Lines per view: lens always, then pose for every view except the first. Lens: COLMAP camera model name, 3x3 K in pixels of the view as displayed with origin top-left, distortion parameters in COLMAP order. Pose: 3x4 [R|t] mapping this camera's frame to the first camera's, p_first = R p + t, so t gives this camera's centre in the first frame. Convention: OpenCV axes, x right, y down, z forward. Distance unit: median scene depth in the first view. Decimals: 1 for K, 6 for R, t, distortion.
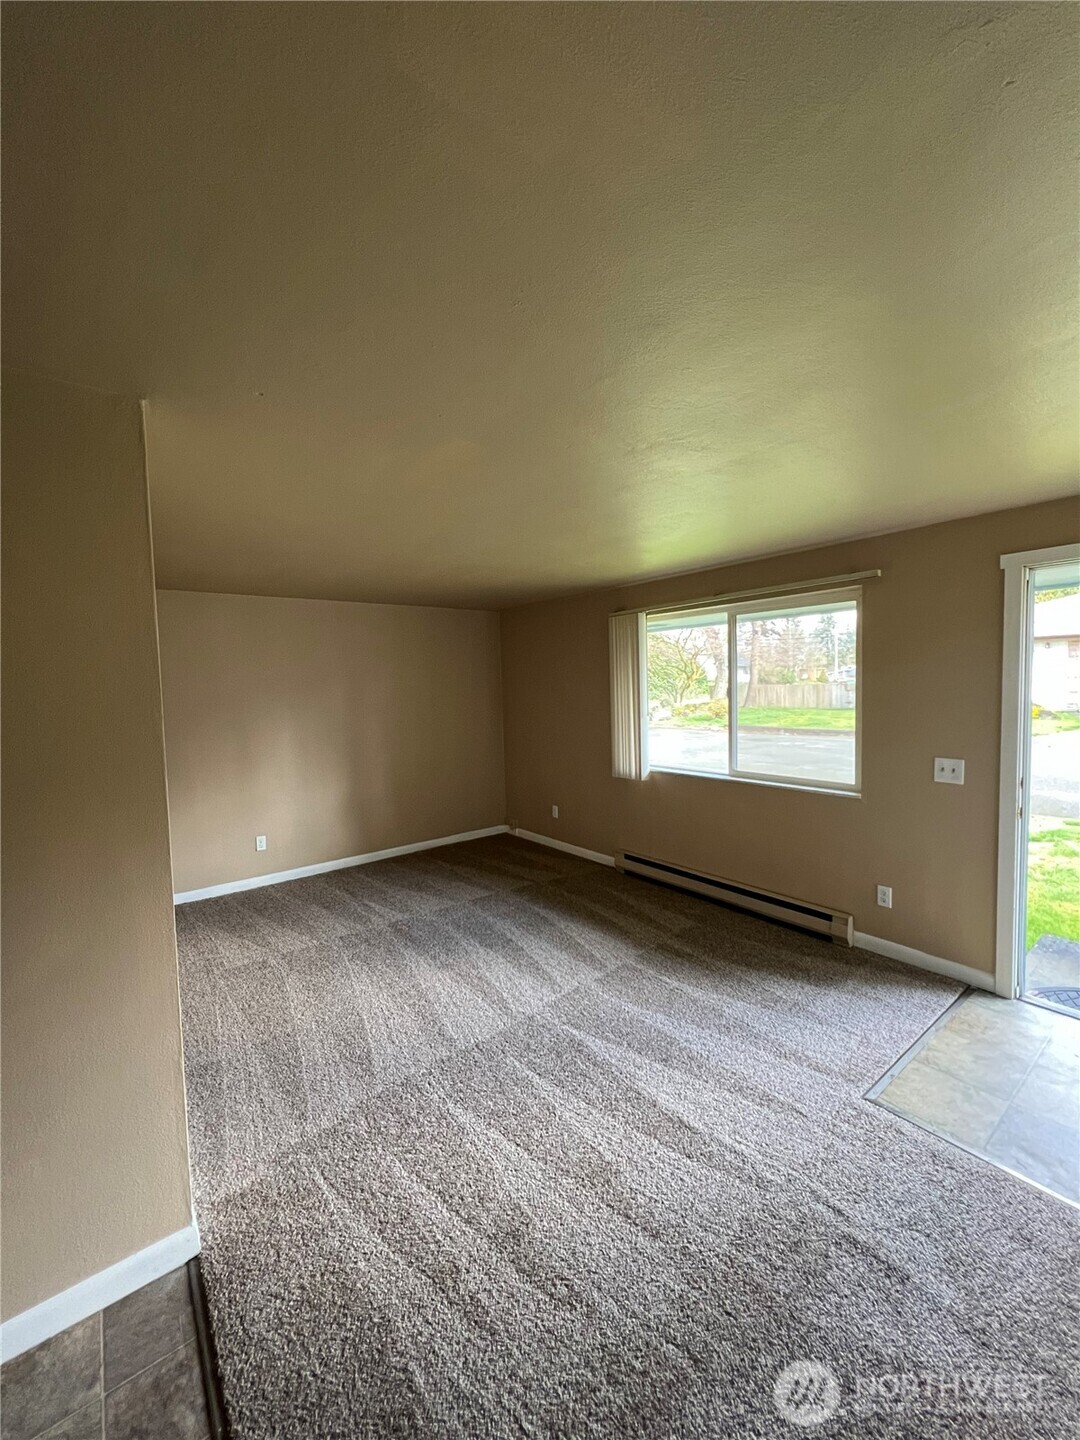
lens RADIAL K [[576.8, 0, 536.1], [0, 576.8, 713.3], [0, 0, 1]] dist [-0.000948, -0.000094]
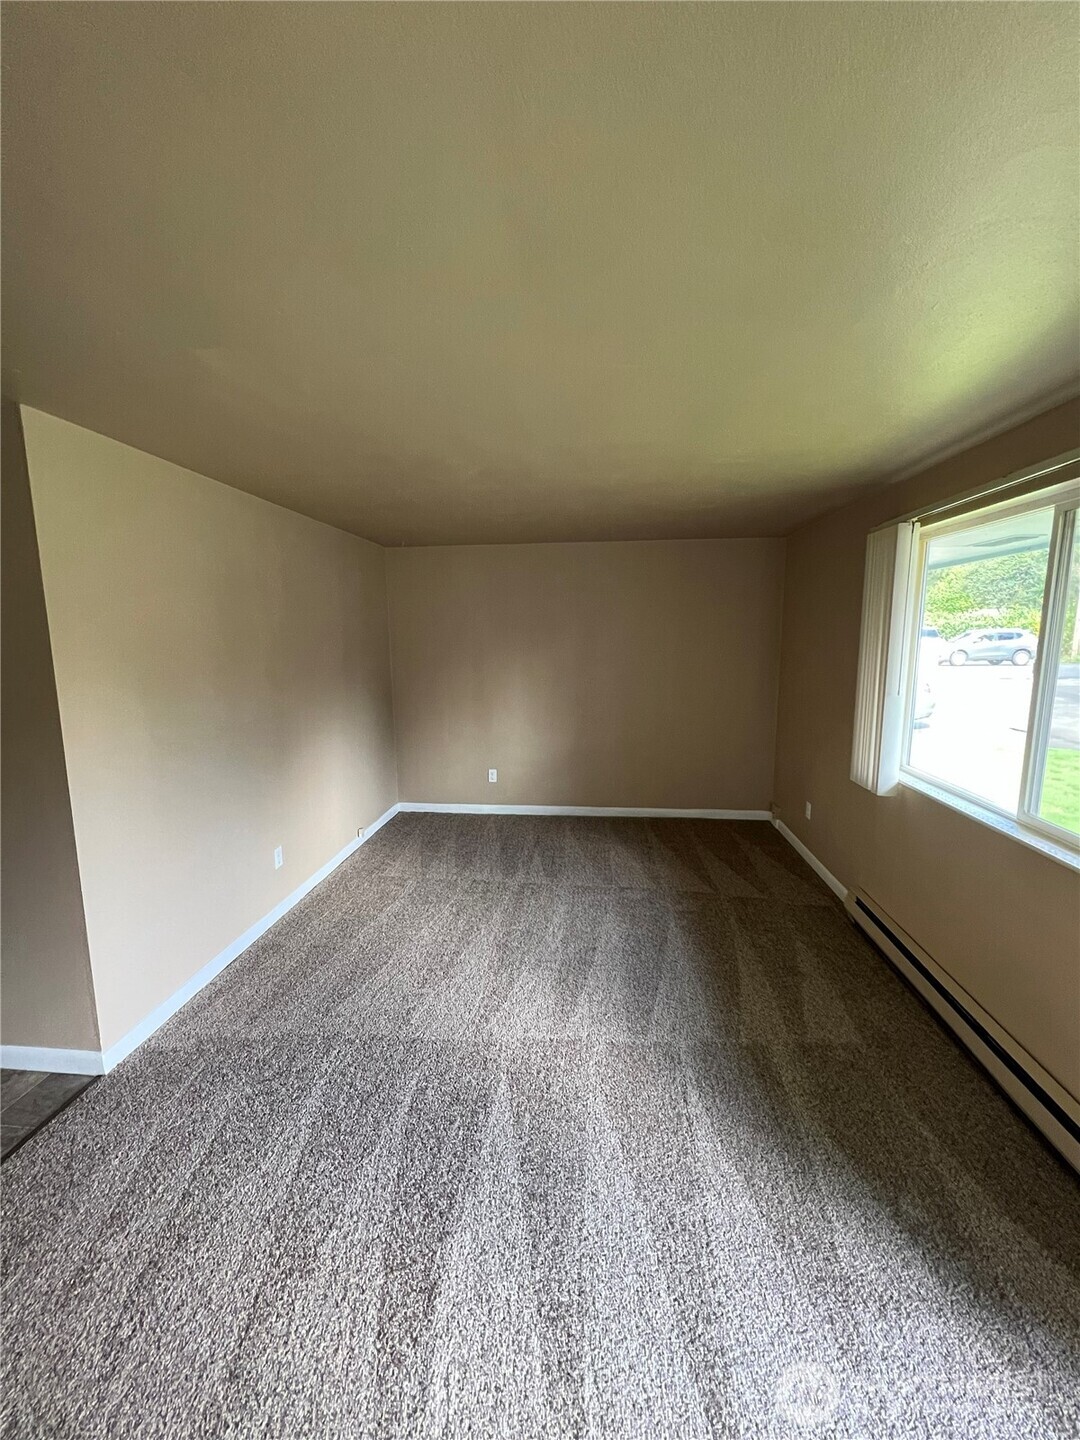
lens RADIAL K [[575.7, 0, 535.5], [0, 575.7, 722.2], [0, 0, 1]] dist [-0.000263, 0.000082]
pose [[0.717323, 0.130734, -0.684366, 0.384324], [-0.046325, 0.989014, 0.140374, -0.040916], [0.695199, -0.068990, 0.715499, 0.330443]]
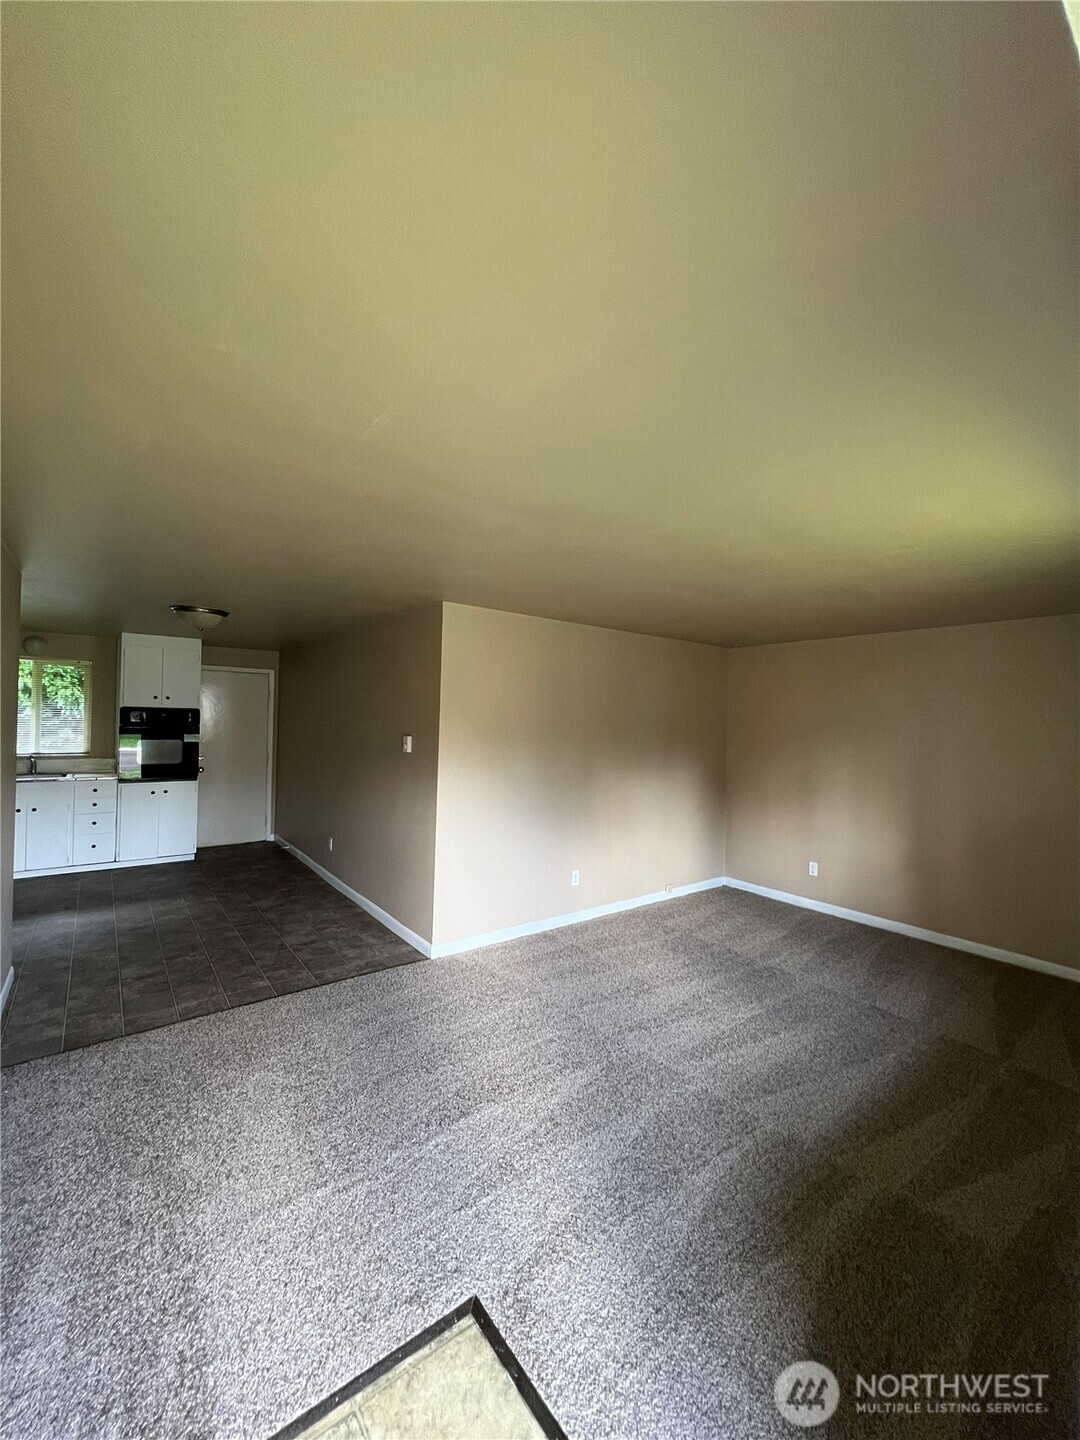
lens RADIAL K [[576.8, 0, 536.8], [0, 576.8, 718.0], [0, 0, 1]] dist [-0.000948, -0.000094]
pose [[-0.013331, 0.023810, -0.999628, 0.708288], [-0.075022, 0.996875, 0.024745, -0.049906], [0.997093, 0.075324, -0.011503, 0.571259]]
